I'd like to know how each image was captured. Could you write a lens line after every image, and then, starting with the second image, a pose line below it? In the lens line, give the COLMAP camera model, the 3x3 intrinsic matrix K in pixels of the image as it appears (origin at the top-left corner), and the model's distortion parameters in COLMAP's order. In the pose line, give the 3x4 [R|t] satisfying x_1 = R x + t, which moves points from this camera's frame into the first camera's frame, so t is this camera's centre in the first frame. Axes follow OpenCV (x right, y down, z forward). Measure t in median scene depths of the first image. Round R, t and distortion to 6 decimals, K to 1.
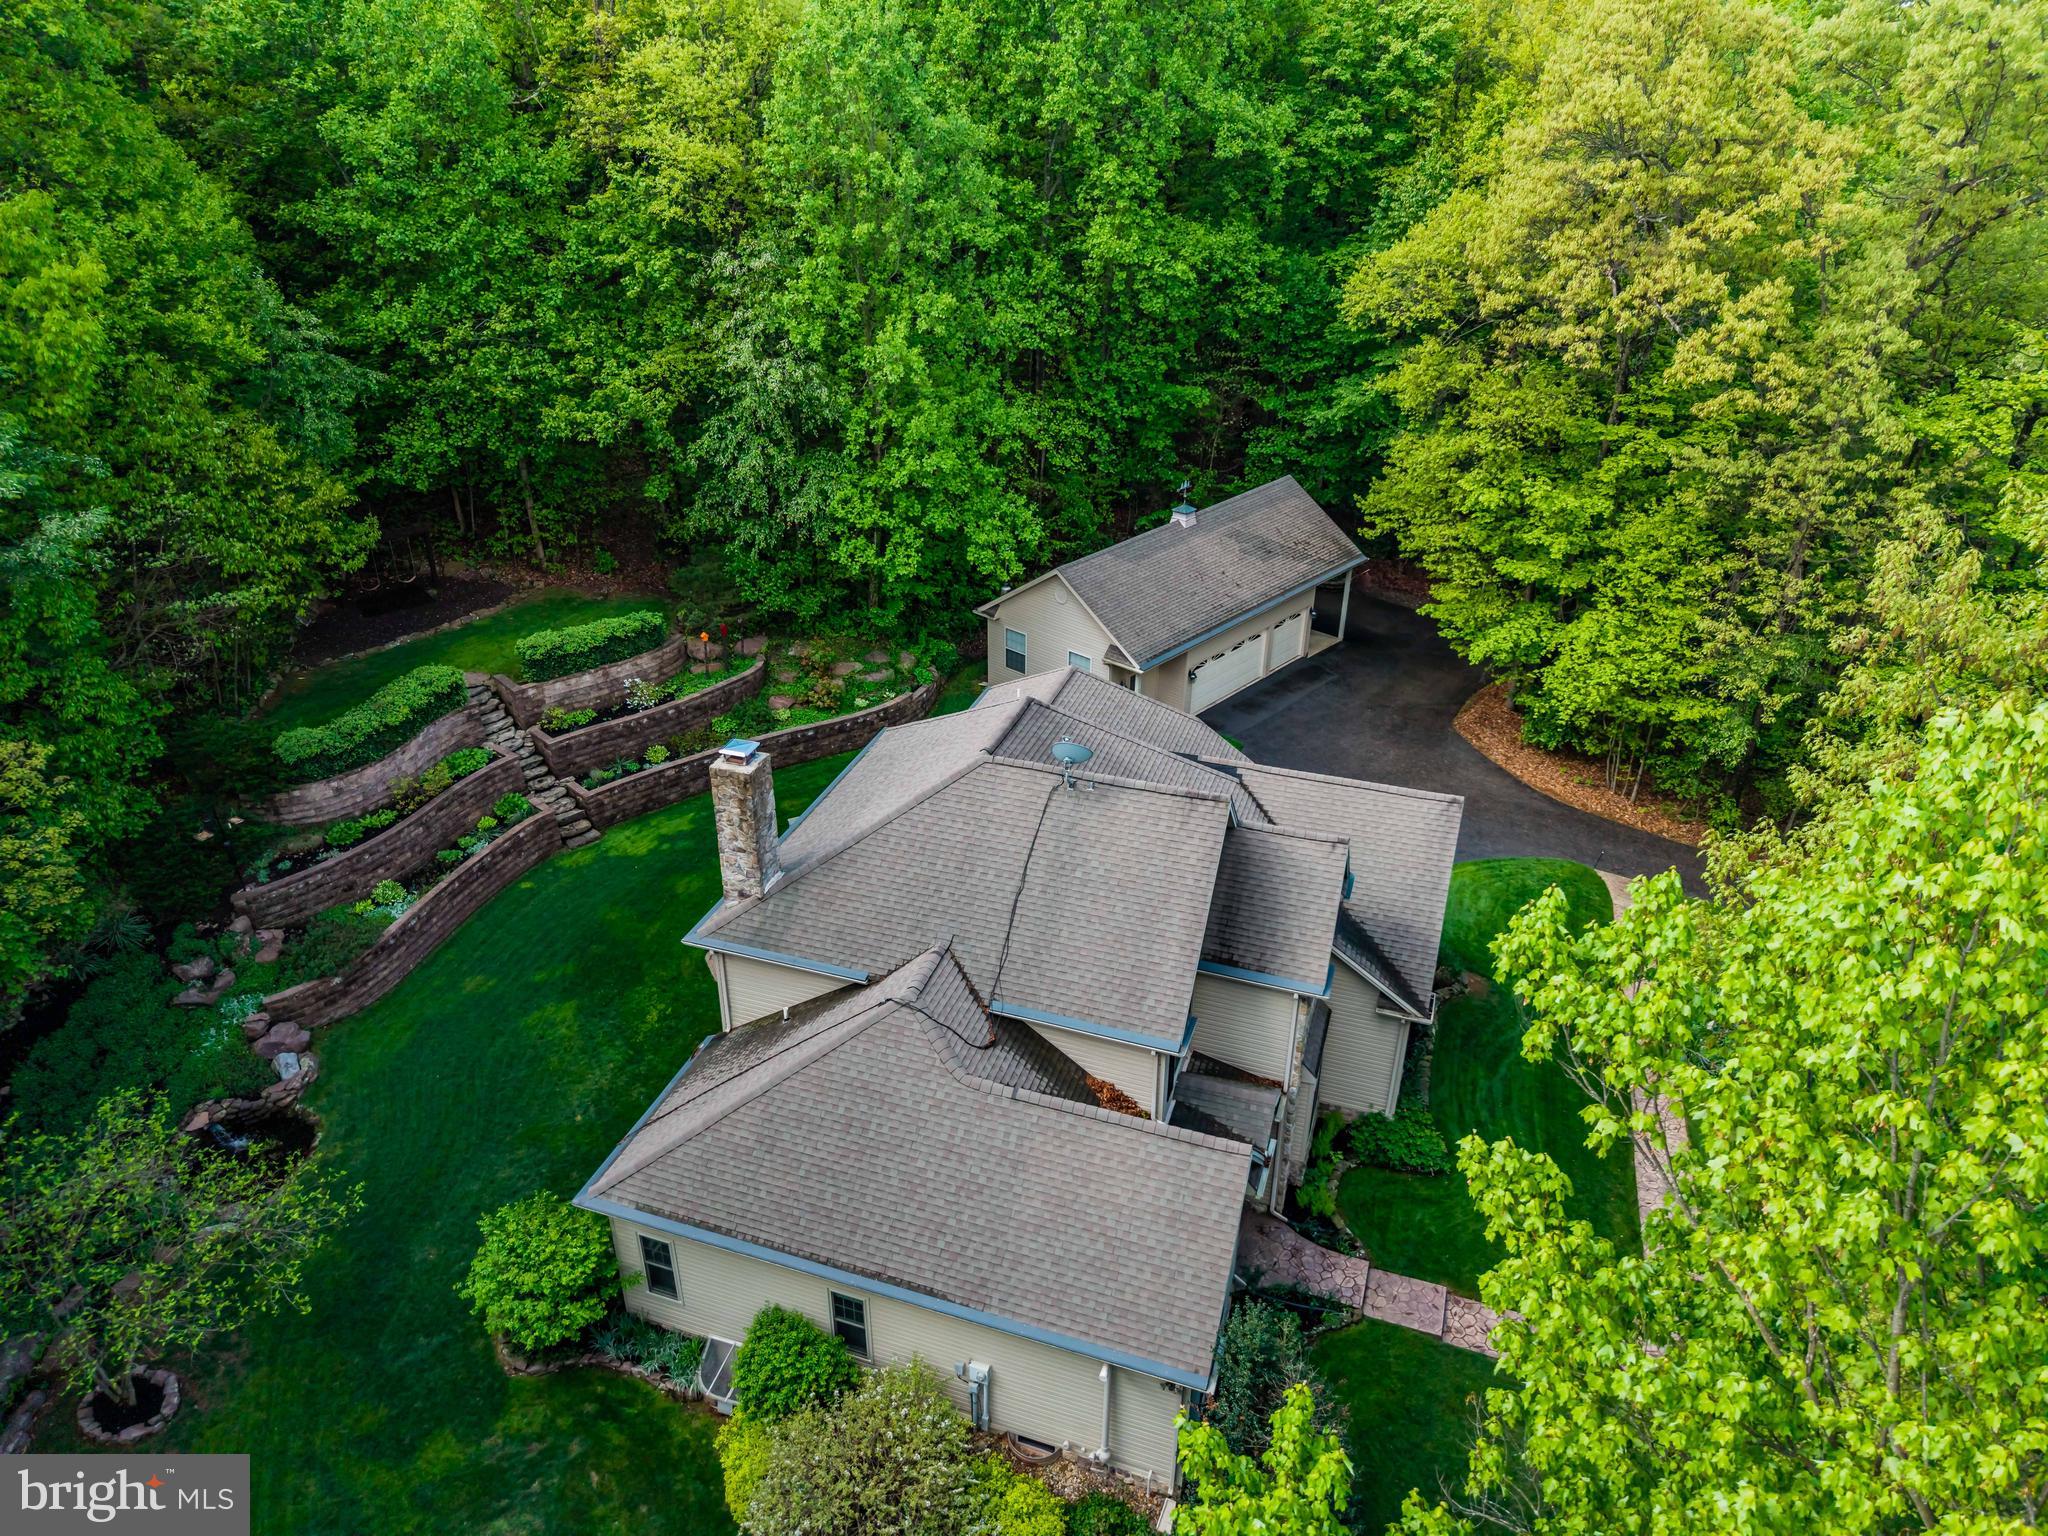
lens RADIAL K [[1429.5, 0, 1015.8], [0, 1429.5, 768.0], [0, 0, 1]] dist [0.065943, -0.061446]
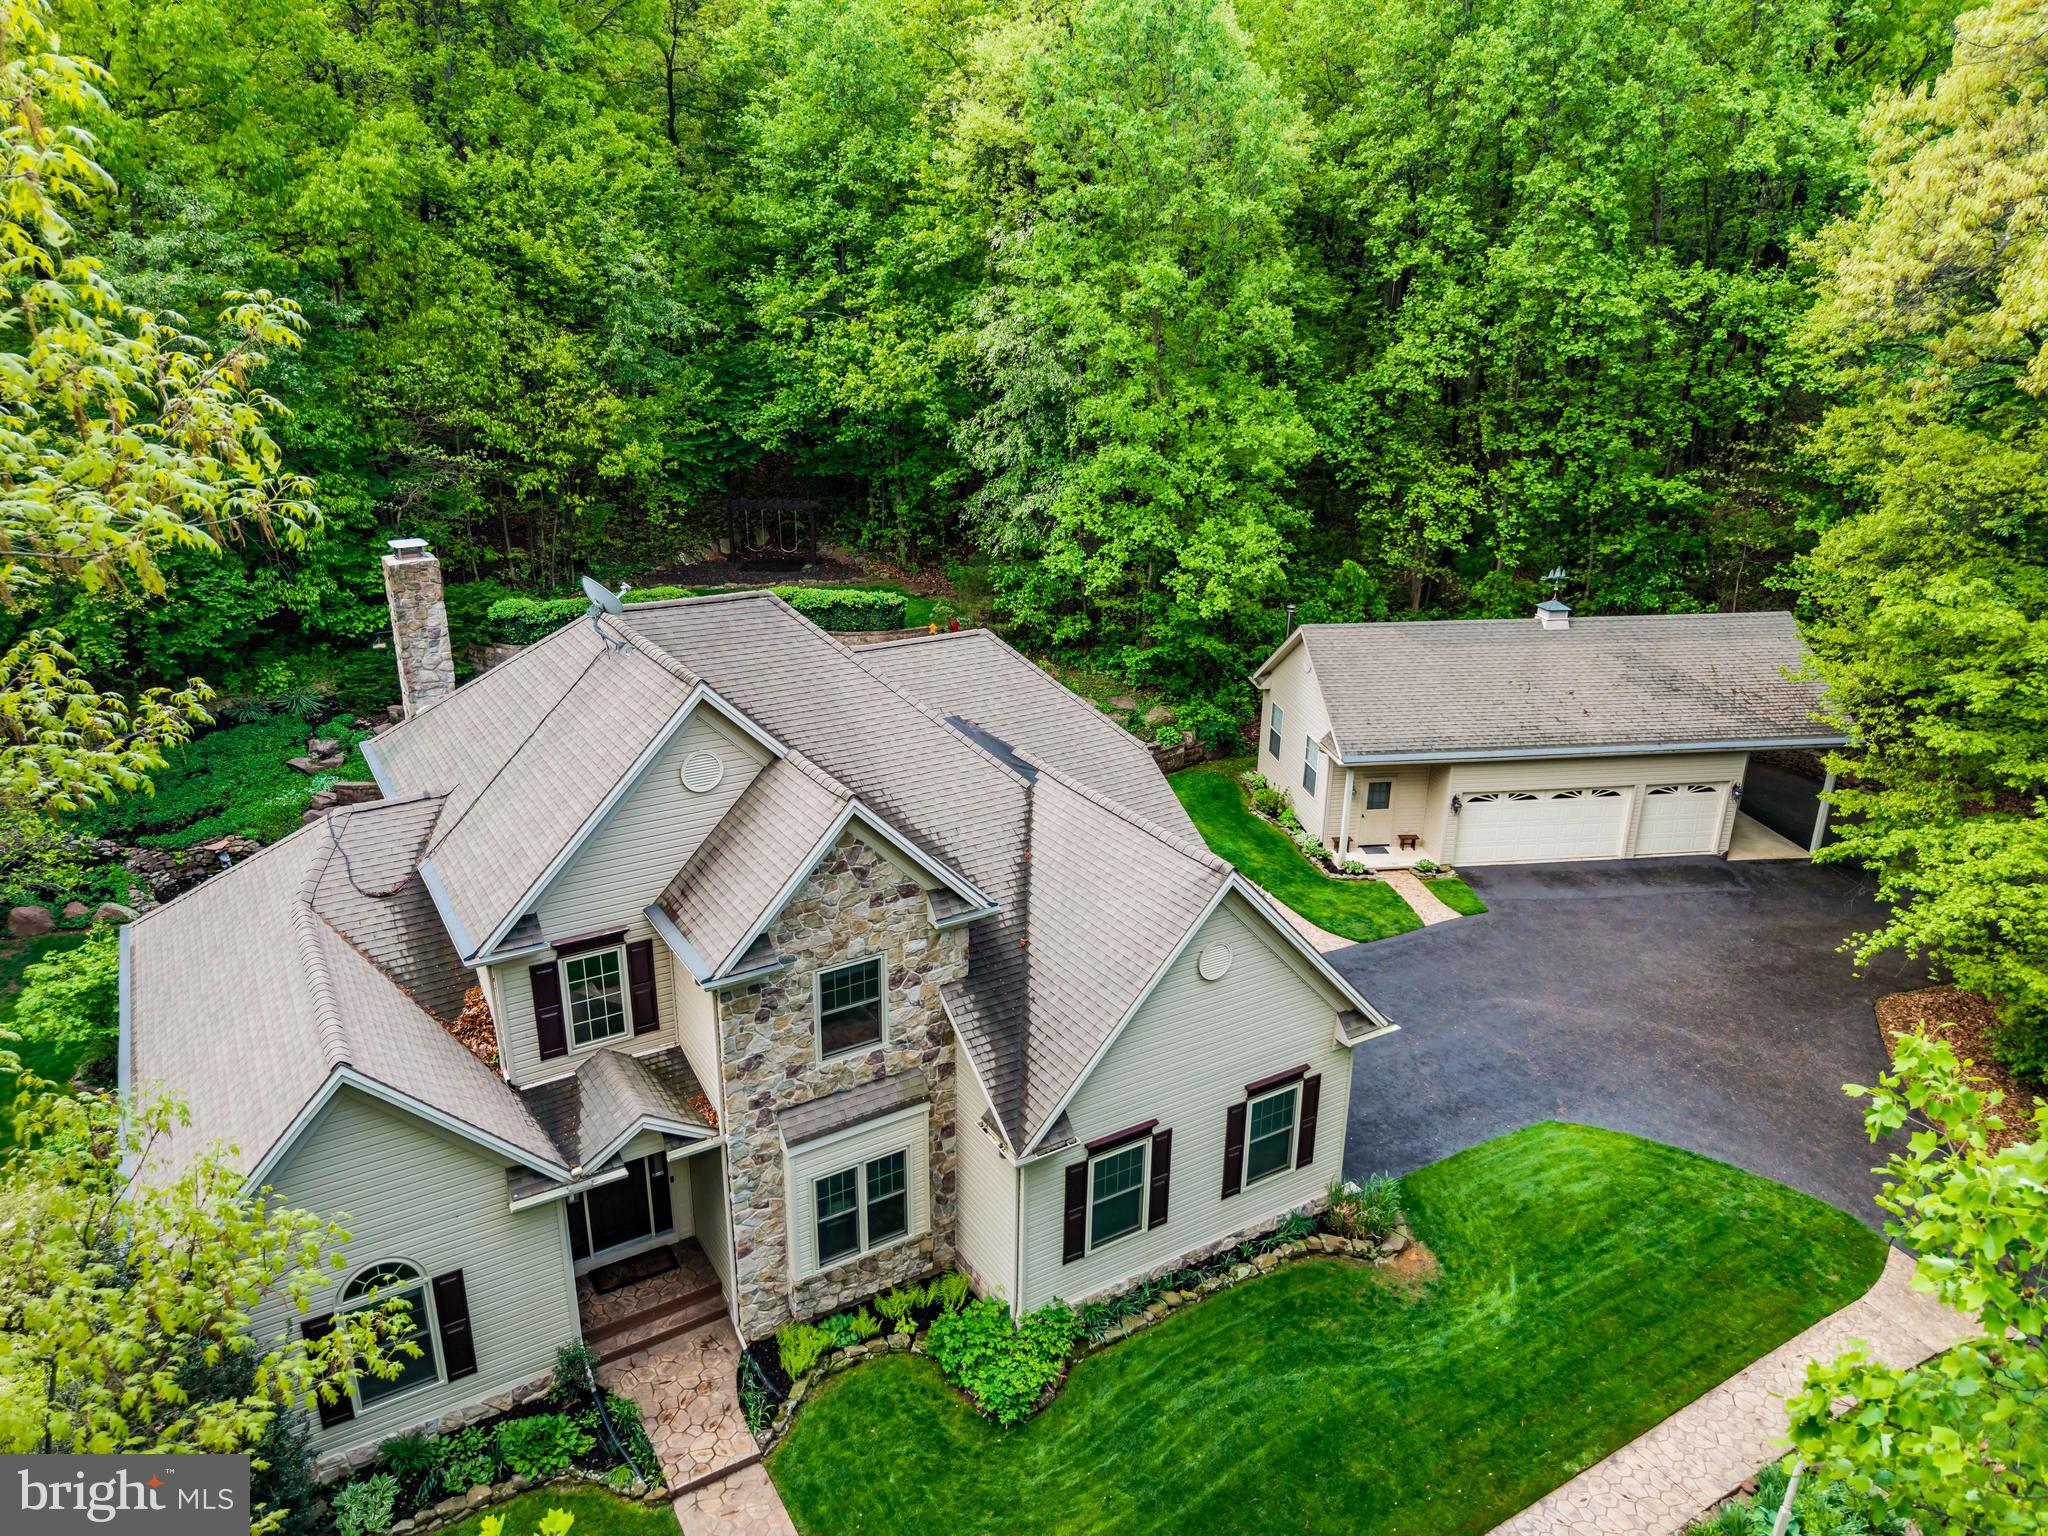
lens RADIAL K [[1391.3, 0, 1011.5], [0, 1391.3, 760.4], [0, 0, 1]] dist [0.040690, -0.005330]
pose [[0.765063, 0.219625, -0.605346, 0.425136], [-0.312787, 0.948442, -0.051210, 0.026586], [0.562889, 0.228523, 0.794313, 0.318748]]
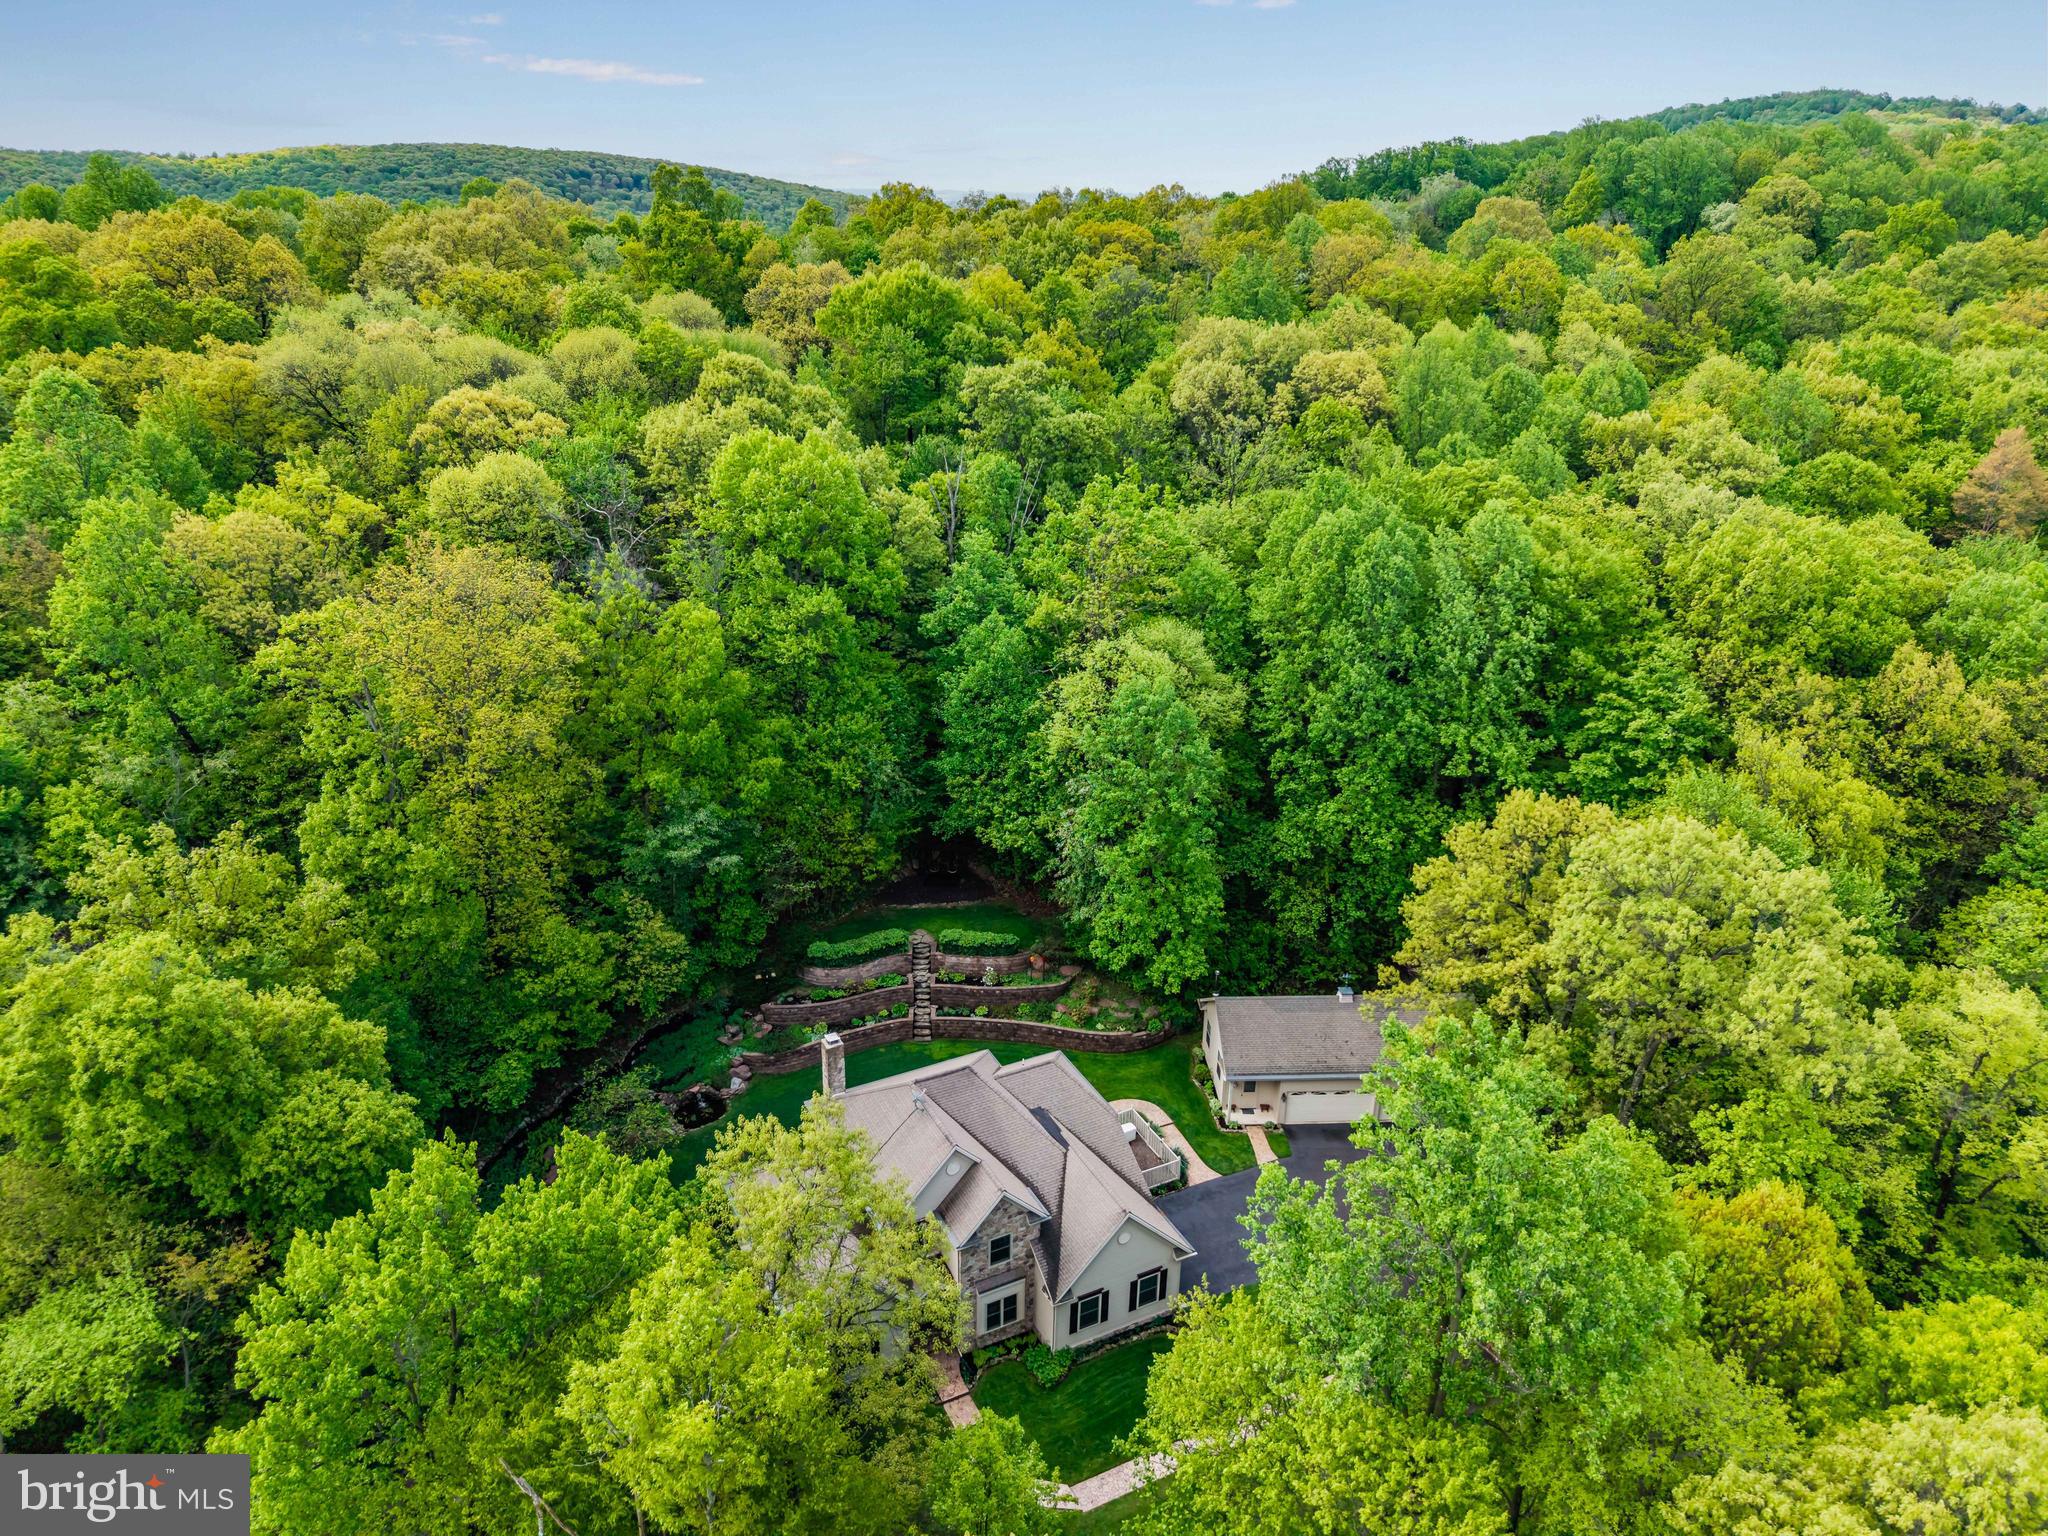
lens RADIAL K [[1429.5, 0, 1015.8], [0, 1429.5, 768.0], [0, 0, 1]] dist [0.065943, -0.061446]
pose [[0.714488, 0.278470, -0.641842, 0.896494], [-0.338618, 0.940411, 0.031063, -0.382184], [0.612245, 0.195145, 0.766208, -0.467682]]
